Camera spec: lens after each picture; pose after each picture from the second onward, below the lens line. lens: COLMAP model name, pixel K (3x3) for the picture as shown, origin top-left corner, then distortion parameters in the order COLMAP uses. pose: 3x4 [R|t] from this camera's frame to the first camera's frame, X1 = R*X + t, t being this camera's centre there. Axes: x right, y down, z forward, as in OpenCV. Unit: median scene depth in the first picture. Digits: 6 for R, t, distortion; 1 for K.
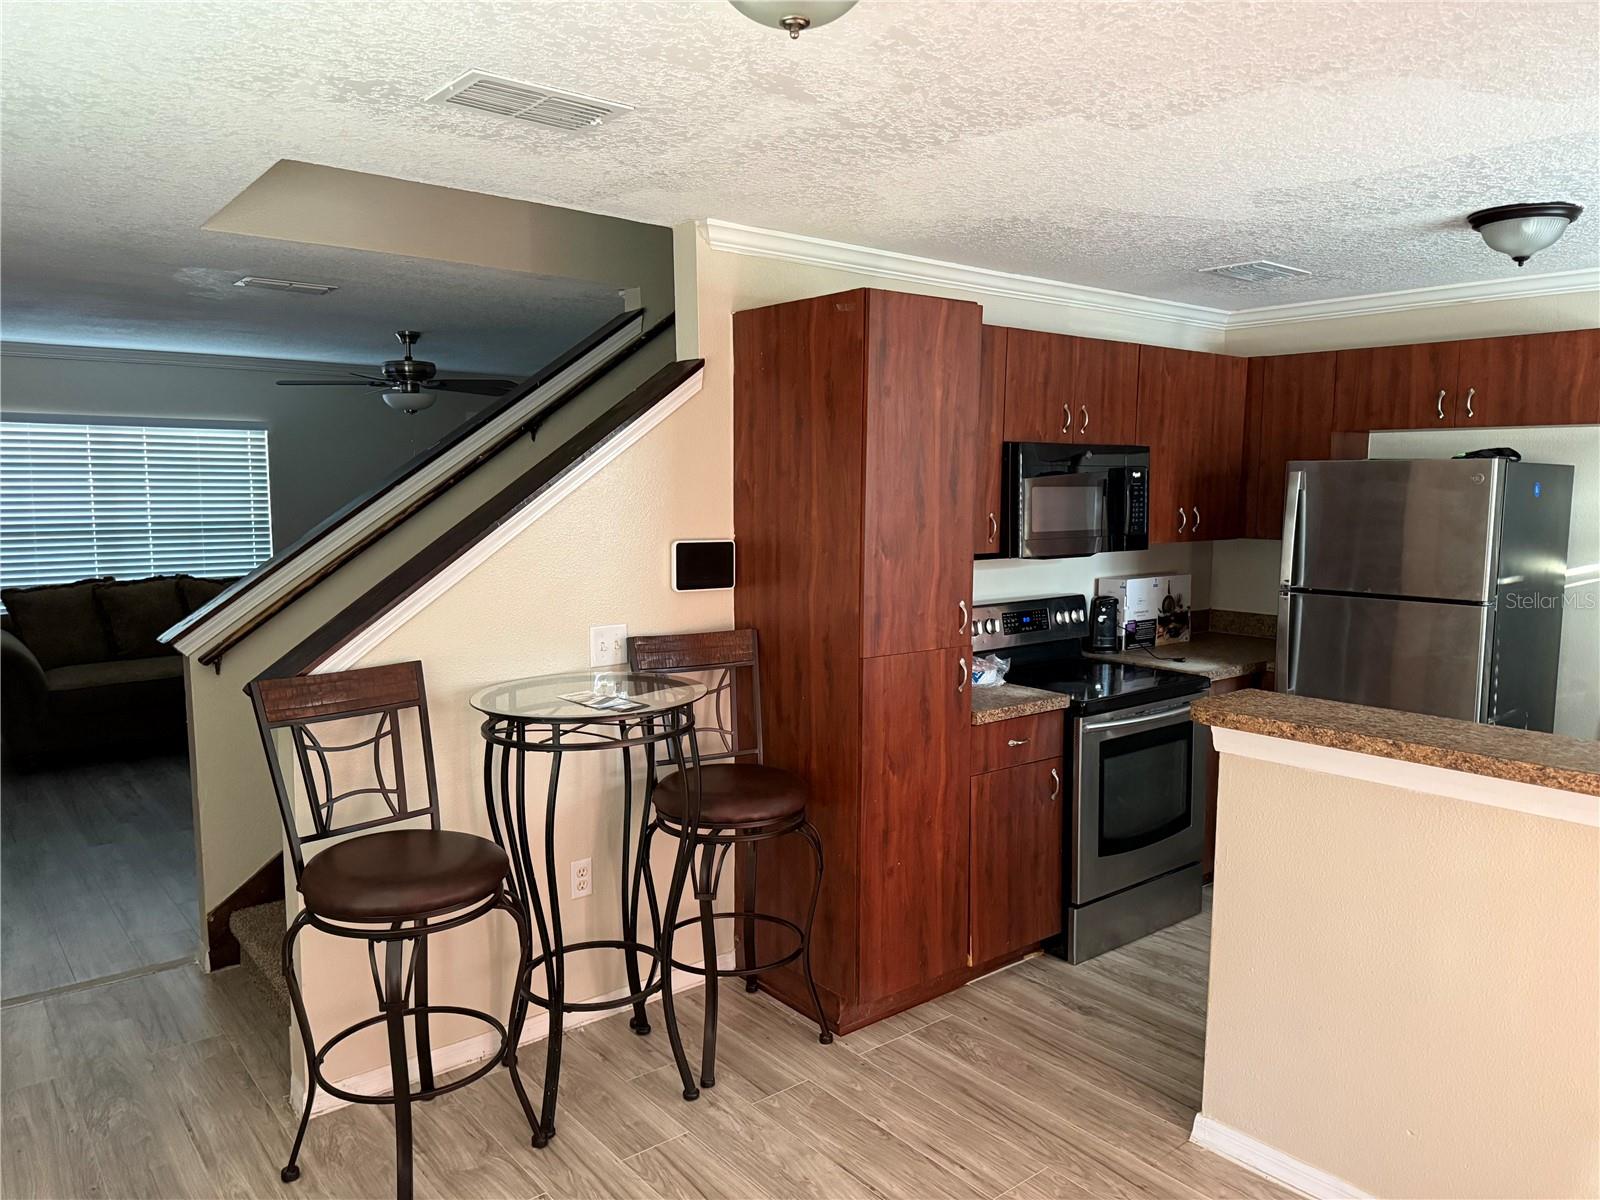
lens RADIAL K [[1132.8, 0, 799.8], [0, 1132.8, 602.3], [0, 0, 1]] dist [-0.005528, -0.001934]
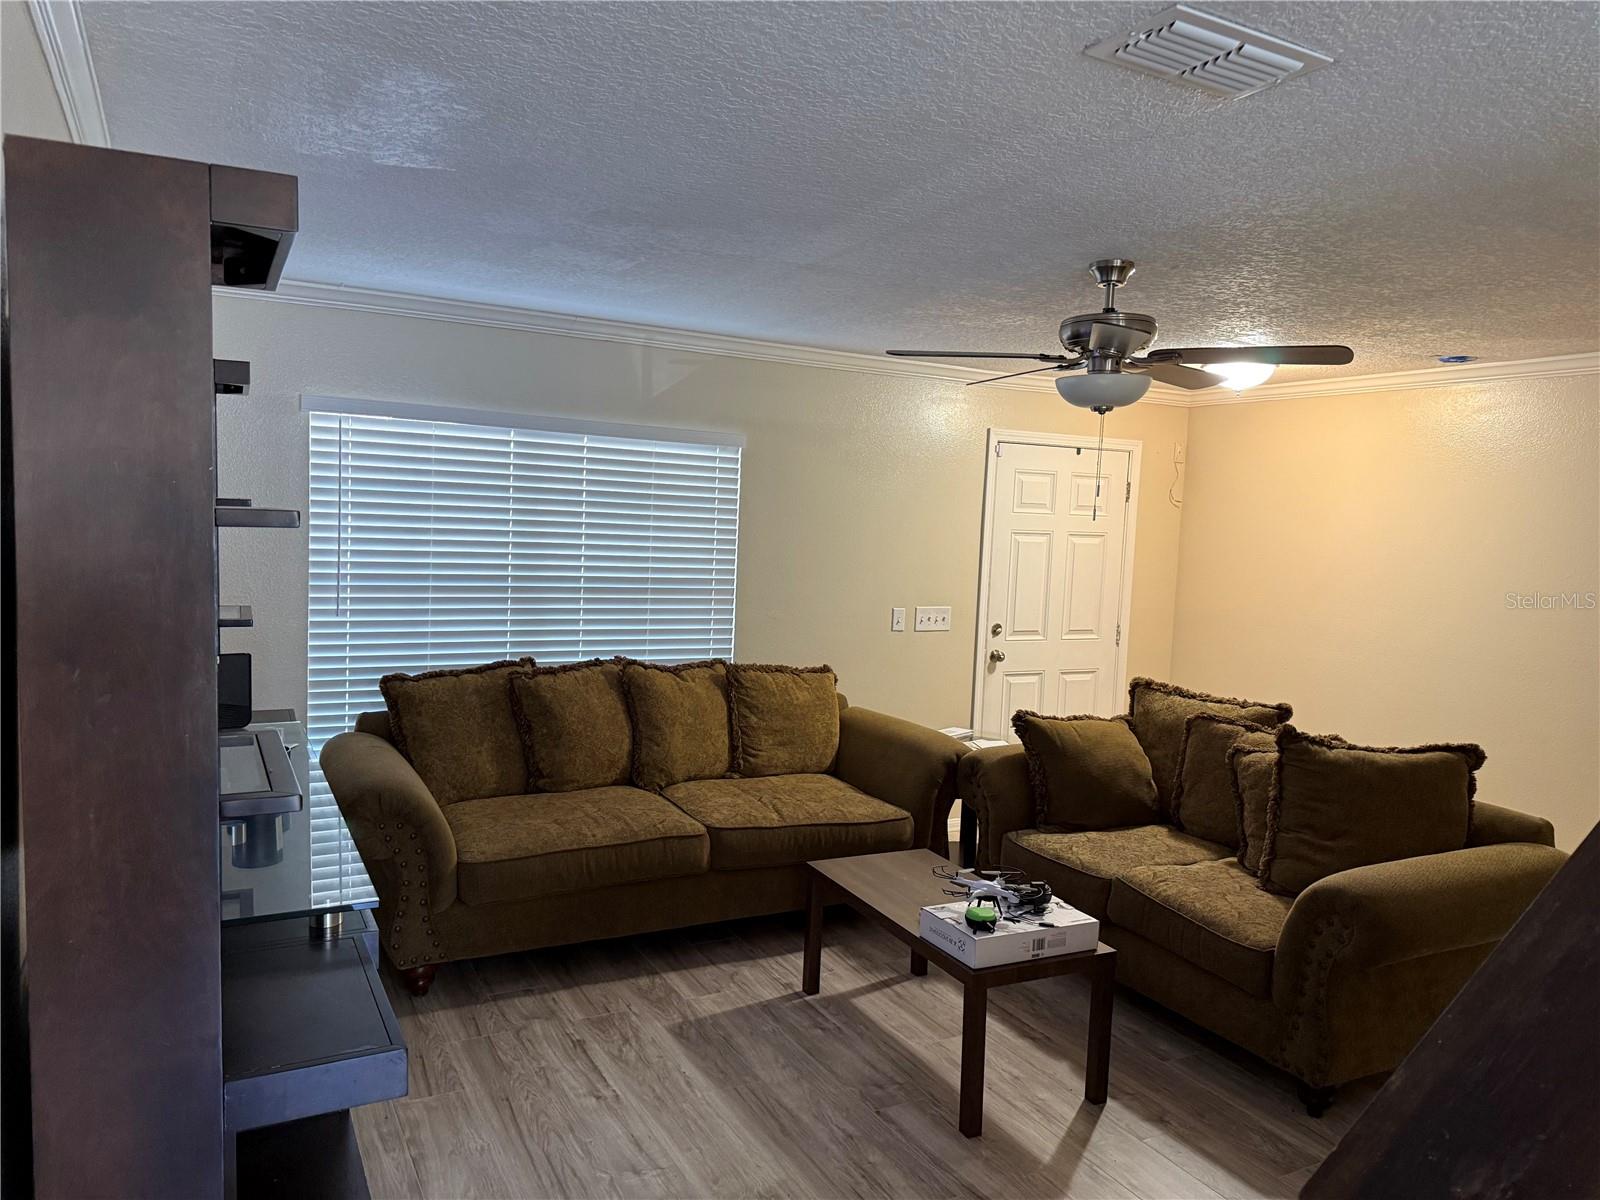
lens RADIAL K [[1132.8, 0, 801.5], [0, 1132.8, 602.3], [0, 0, 1]] dist [-0.005528, -0.001934]
pose [[0.984301, 0.049114, -0.169527, -0.342615], [-0.056397, 0.997669, -0.038410, -0.038454], [0.167245, 0.047368, 0.984777, 0.373468]]
